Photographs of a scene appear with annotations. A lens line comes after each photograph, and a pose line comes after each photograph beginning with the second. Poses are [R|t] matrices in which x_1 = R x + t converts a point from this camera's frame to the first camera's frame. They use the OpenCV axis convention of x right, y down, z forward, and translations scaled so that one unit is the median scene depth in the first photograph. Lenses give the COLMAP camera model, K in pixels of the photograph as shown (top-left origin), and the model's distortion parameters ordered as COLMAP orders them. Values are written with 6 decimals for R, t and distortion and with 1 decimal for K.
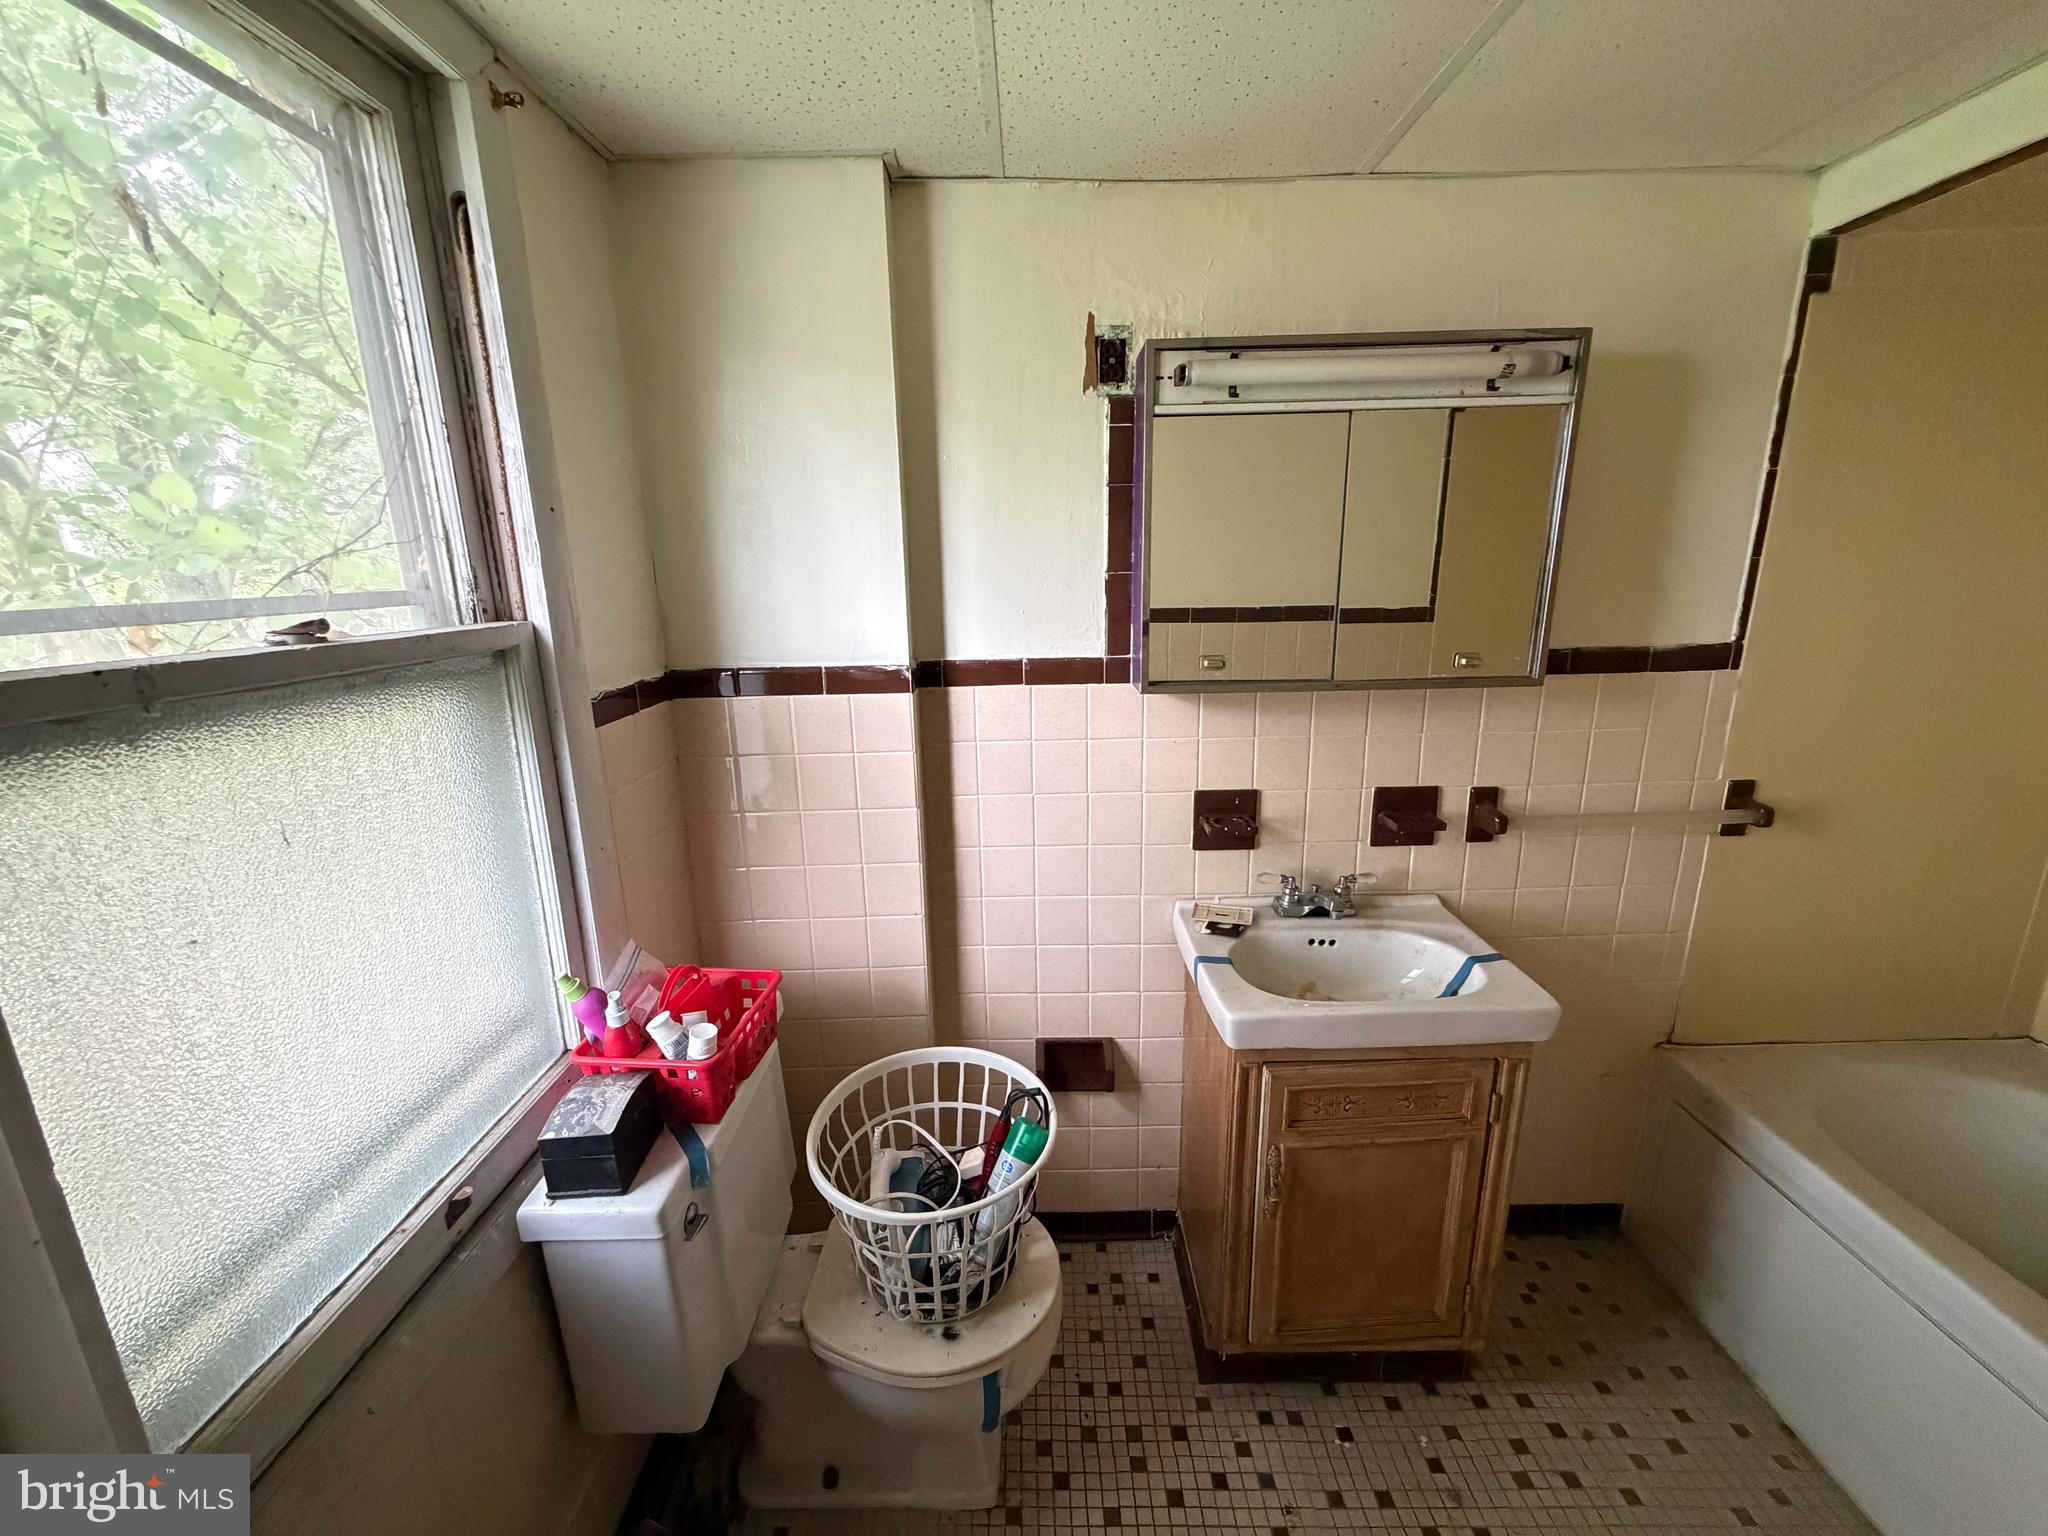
lens RADIAL K [[812.6, 0, 1024.2], [0, 812.6, 768.7], [0, 0, 1]] dist [-0.004534, 0.000964]
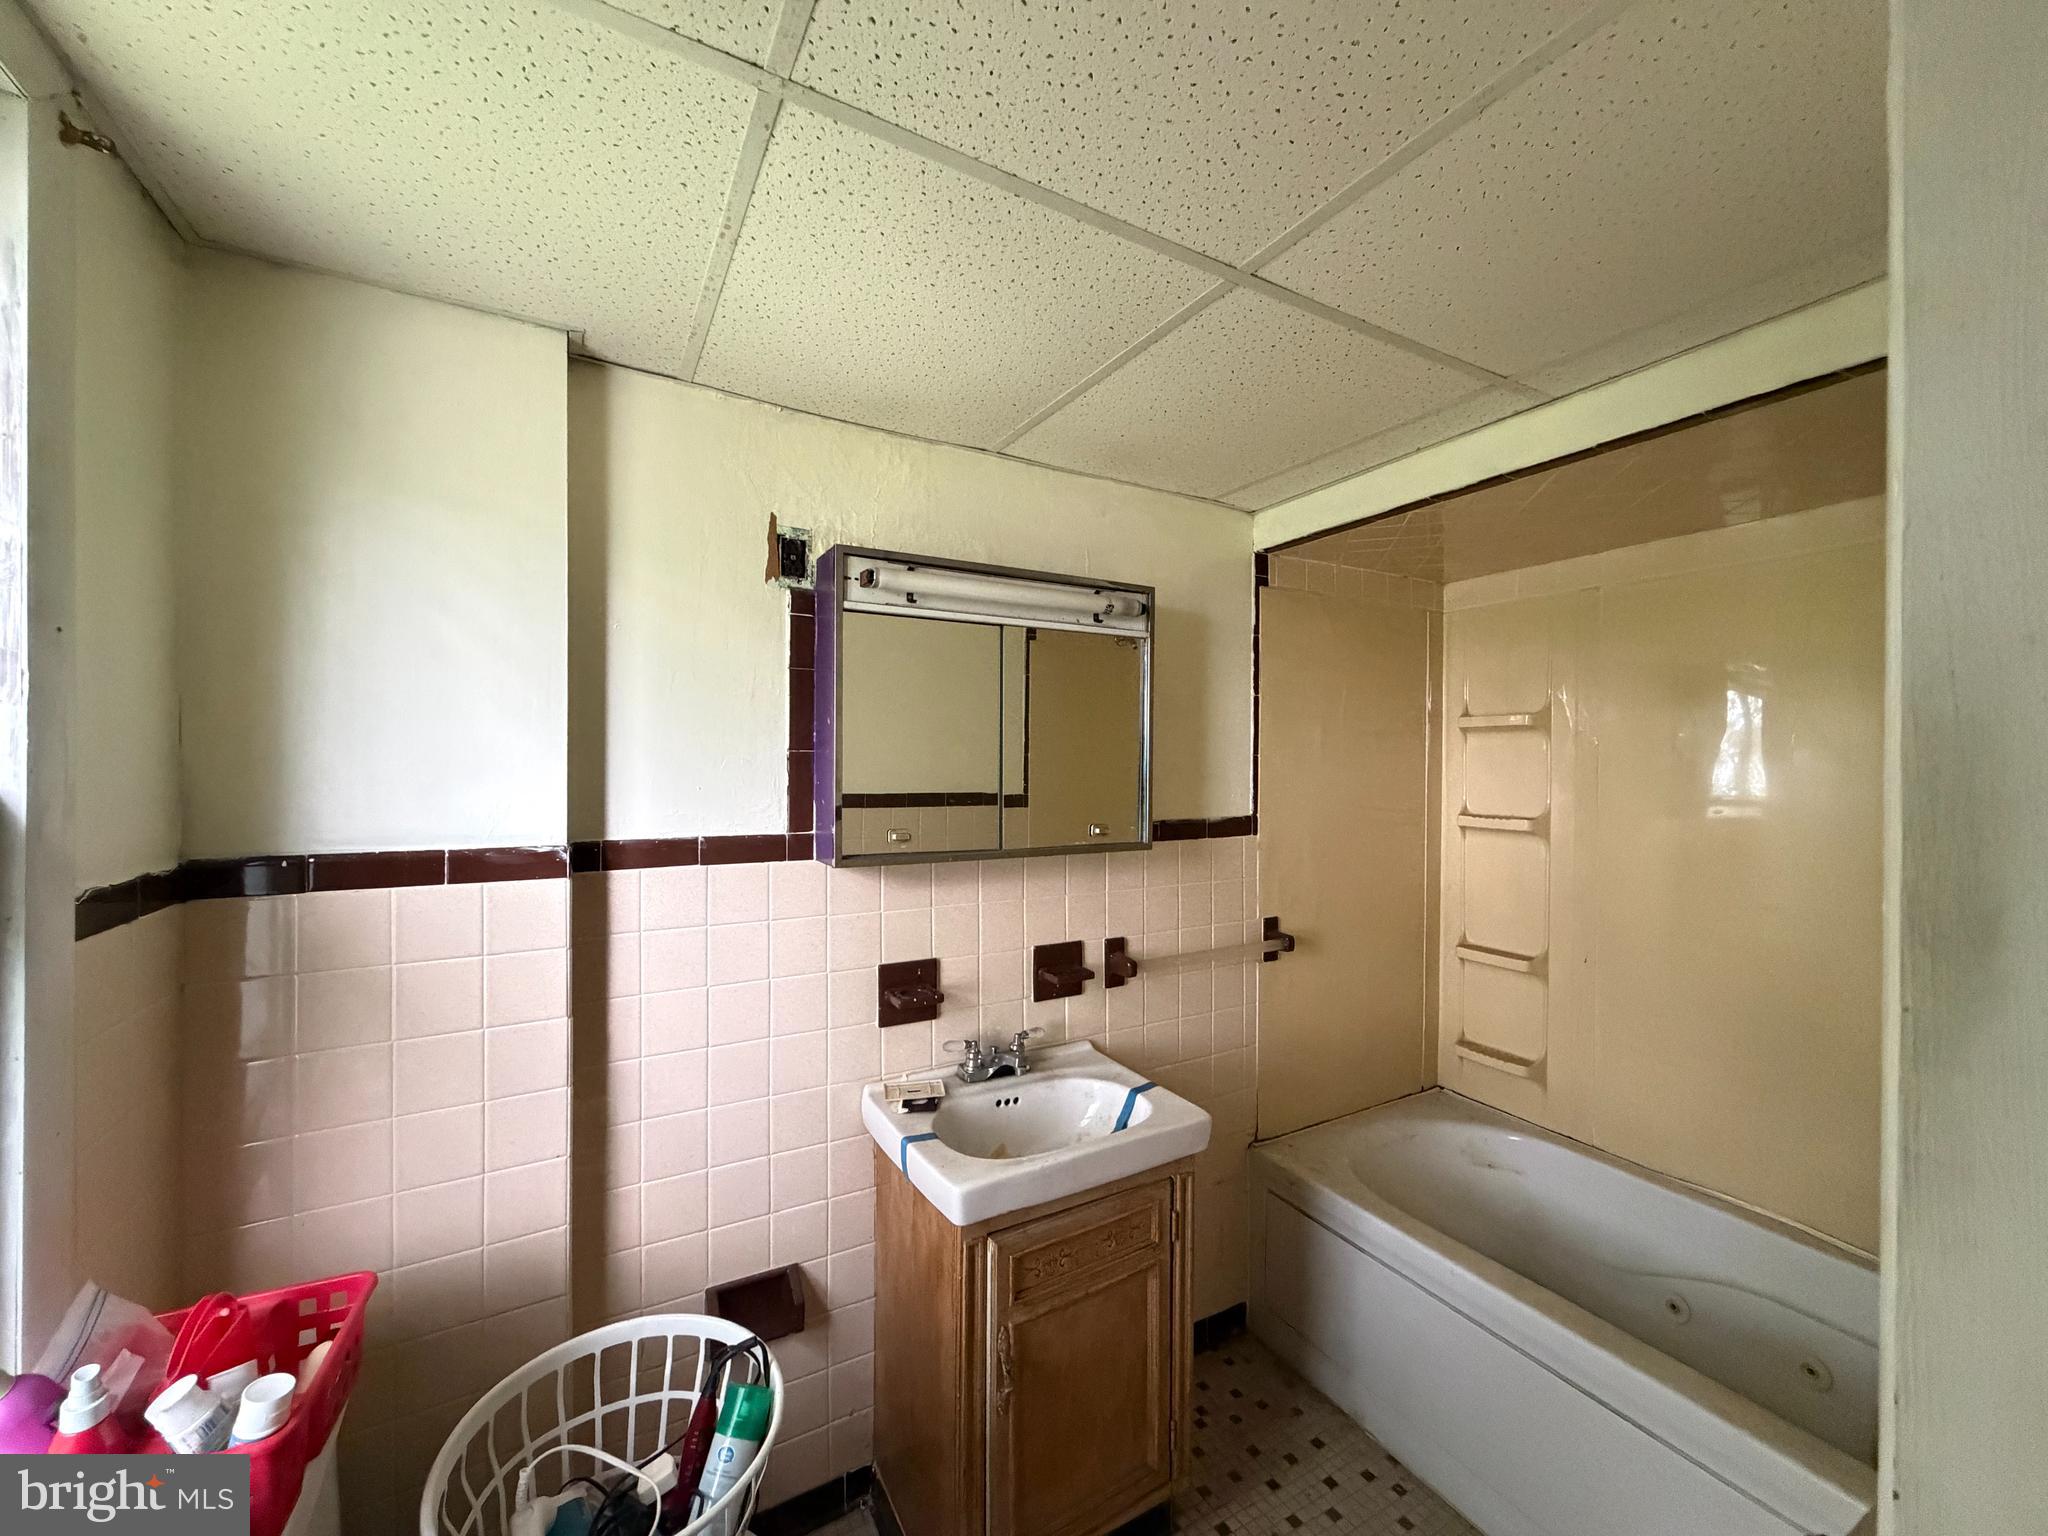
lens RADIAL K [[812.6, 0, 1016.4], [0, 812.6, 769.2], [0, 0, 1]] dist [-0.004534, 0.000964]
pose [[0.869195, 0.022535, 0.493955, -0.160057], [0.095618, 0.972445, -0.212620, 0.023770], [-0.485136, 0.232040, 0.843090, 0.021397]]
